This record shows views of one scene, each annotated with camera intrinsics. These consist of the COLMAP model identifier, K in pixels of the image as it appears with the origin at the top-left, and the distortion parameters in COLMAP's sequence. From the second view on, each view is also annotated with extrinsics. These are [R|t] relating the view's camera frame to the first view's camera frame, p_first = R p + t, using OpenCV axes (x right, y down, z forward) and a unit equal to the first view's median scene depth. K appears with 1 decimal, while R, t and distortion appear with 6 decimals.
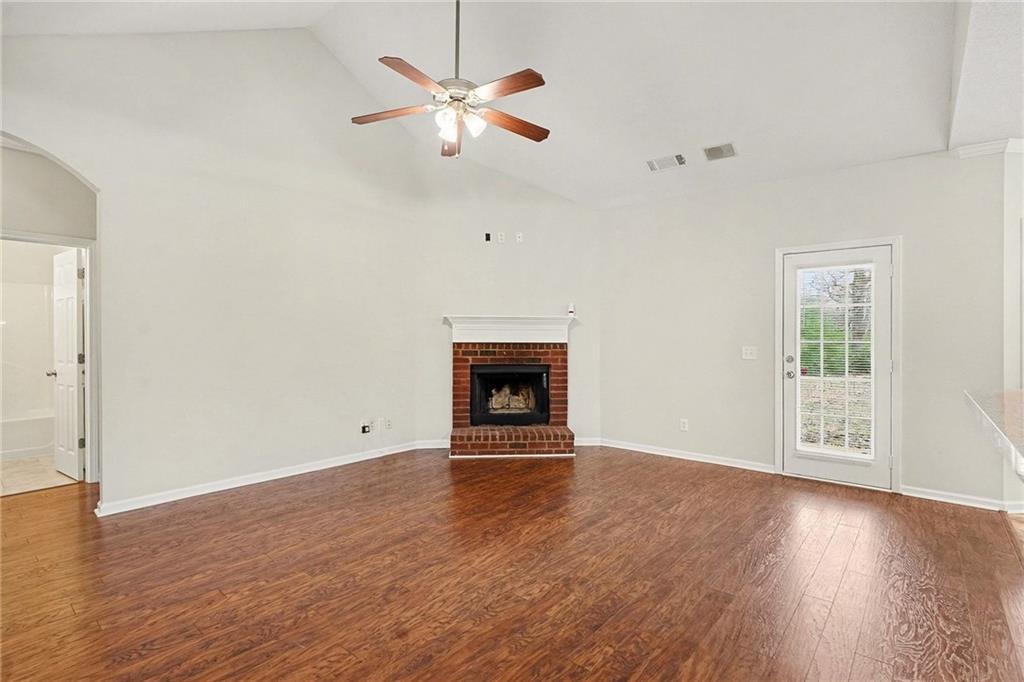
lens RADIAL K [[495.2, 0, 512.0], [0, 495.2, 341.0], [0, 0, 1]] dist [-0.003201, -0.000167]
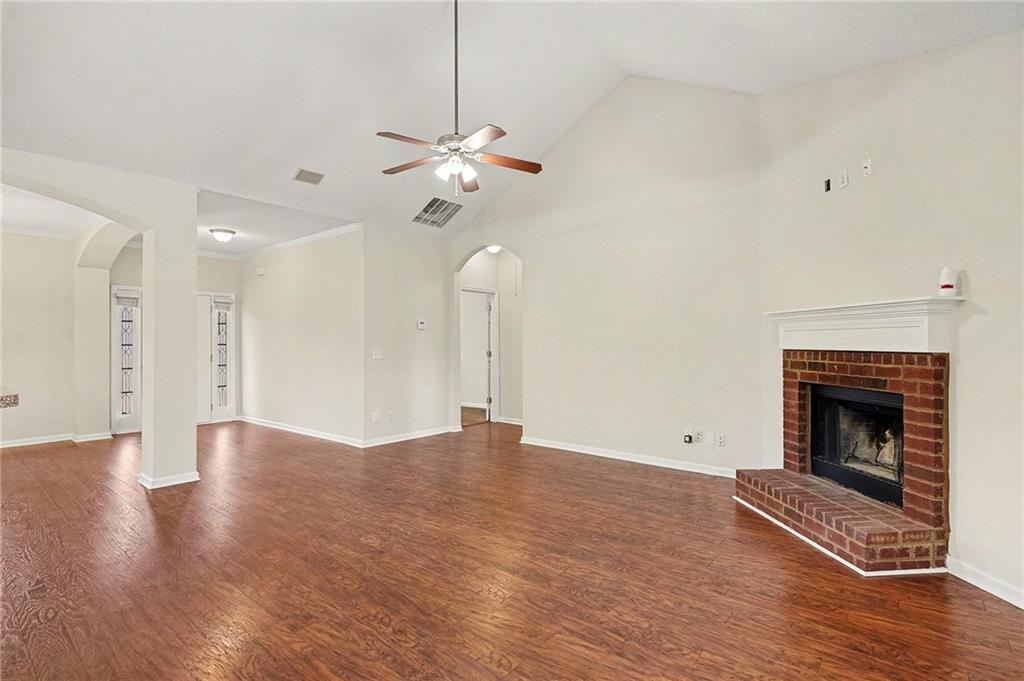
lens RADIAL K [[485.9, 0, 520.2], [0, 485.9, 339.4], [0, 0, 1]] dist [-0.003025, -0.000673]
pose [[0.020317, -0.008990, -0.999753, 0.578726], [-0.010655, 0.999901, -0.009208, -0.000499], [0.999737, 0.010840, 0.020219, 0.601560]]
